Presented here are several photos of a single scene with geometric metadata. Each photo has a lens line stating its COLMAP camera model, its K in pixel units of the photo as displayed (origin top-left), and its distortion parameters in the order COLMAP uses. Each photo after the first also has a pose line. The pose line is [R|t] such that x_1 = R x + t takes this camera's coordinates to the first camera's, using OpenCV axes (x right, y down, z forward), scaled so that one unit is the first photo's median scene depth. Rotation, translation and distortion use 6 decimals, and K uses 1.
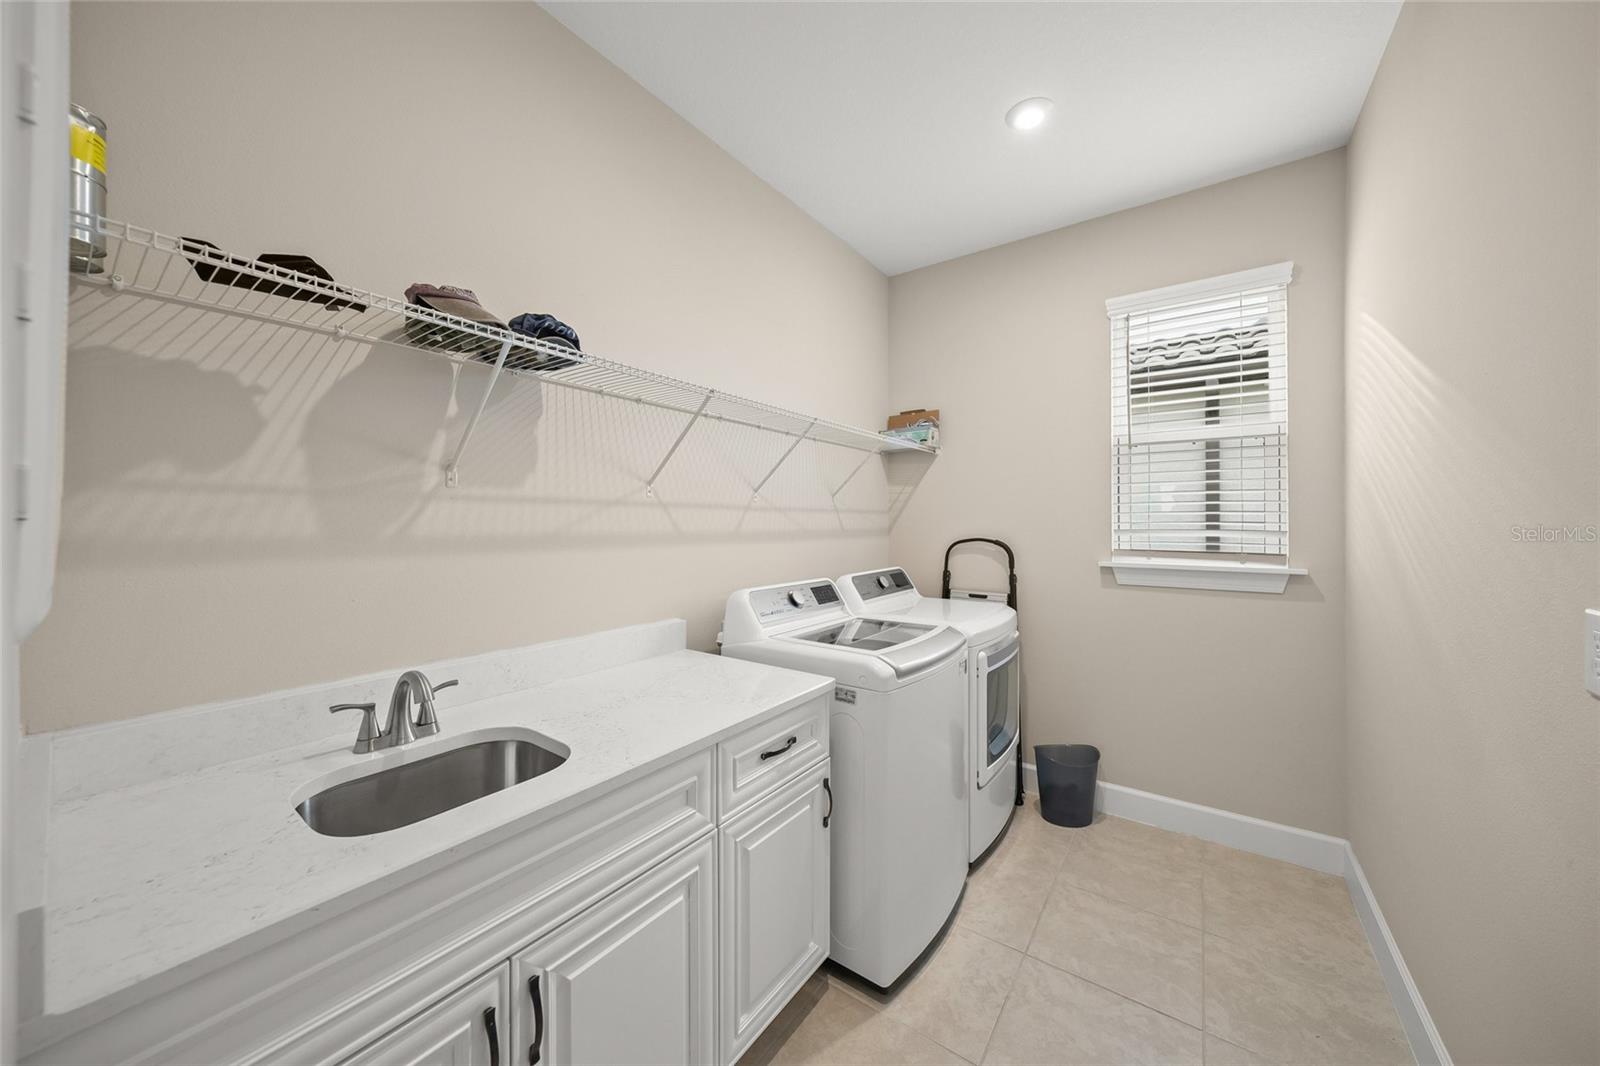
lens RADIAL K [[542.5, 0, 802.1], [0, 542.5, 525.1], [0, 0, 1]] dist [-0.005014, 0.000226]
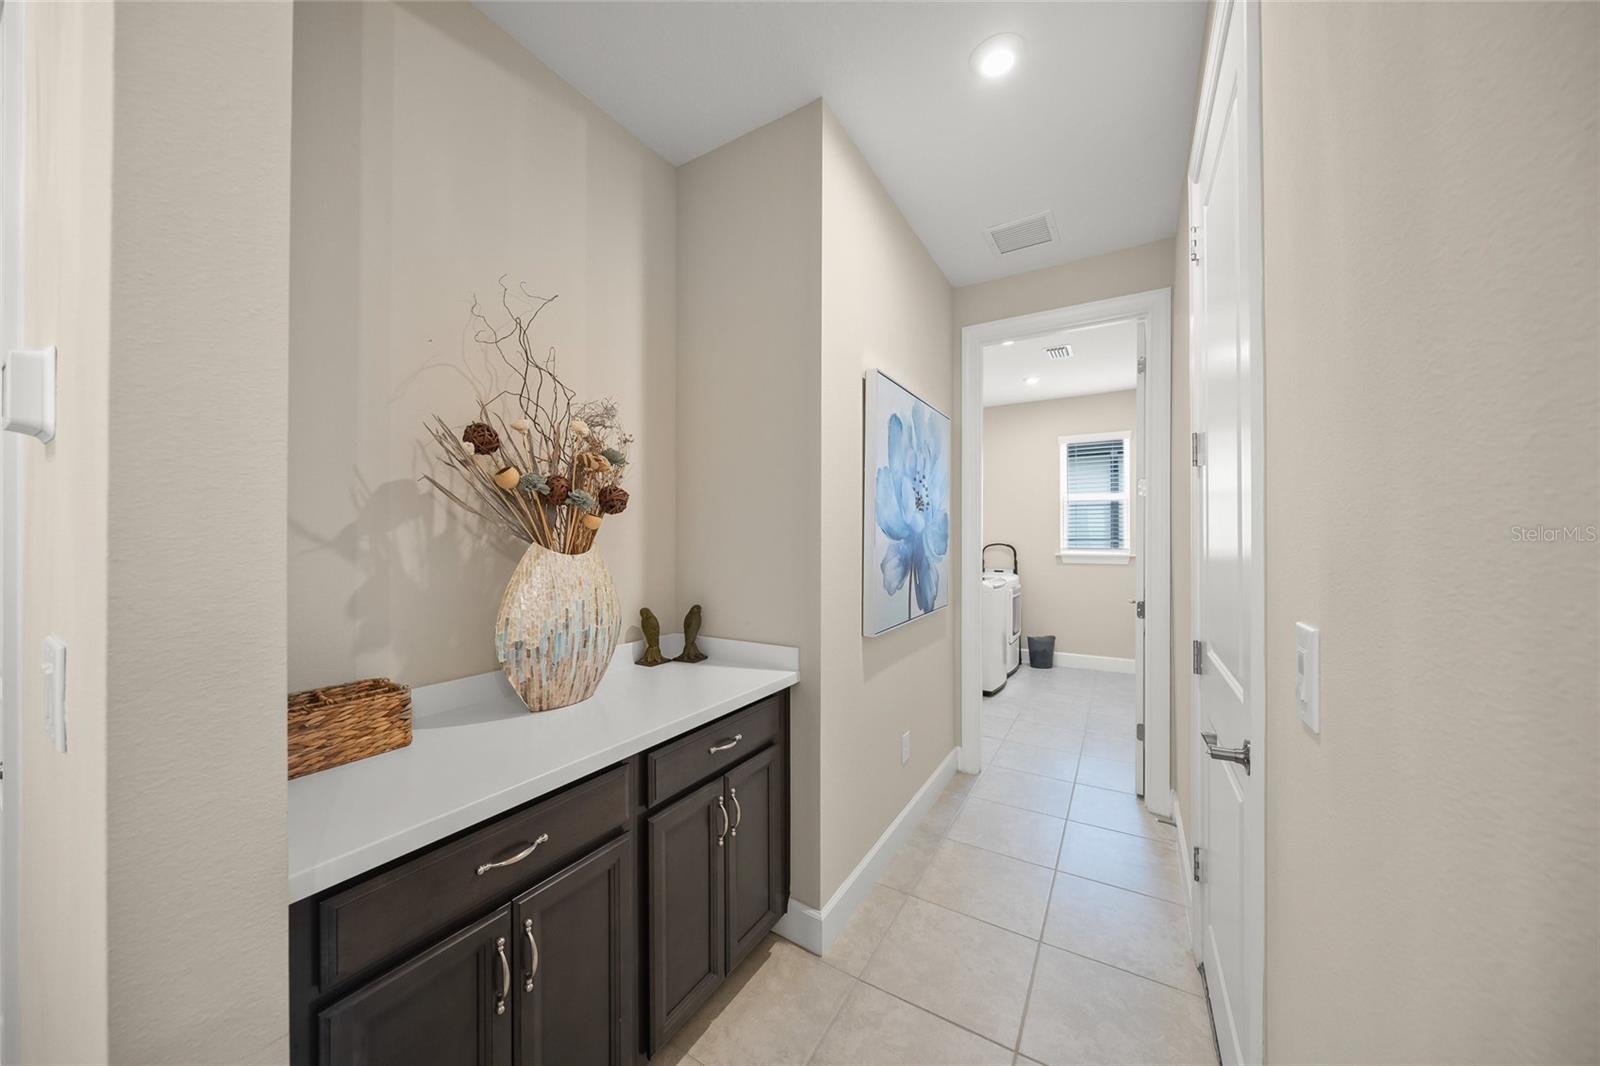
lens RADIAL K [[542.5, 0, 798.1], [0, 542.5, 538.6], [0, 0, 1]] dist [-0.005014, 0.000226]
pose [[0.996386, 0.001715, 0.084928, -0.694367], [-0.001776, 0.999998, 0.000653, 0.007050], [-0.084926, -0.000801, 0.996387, -1.130077]]
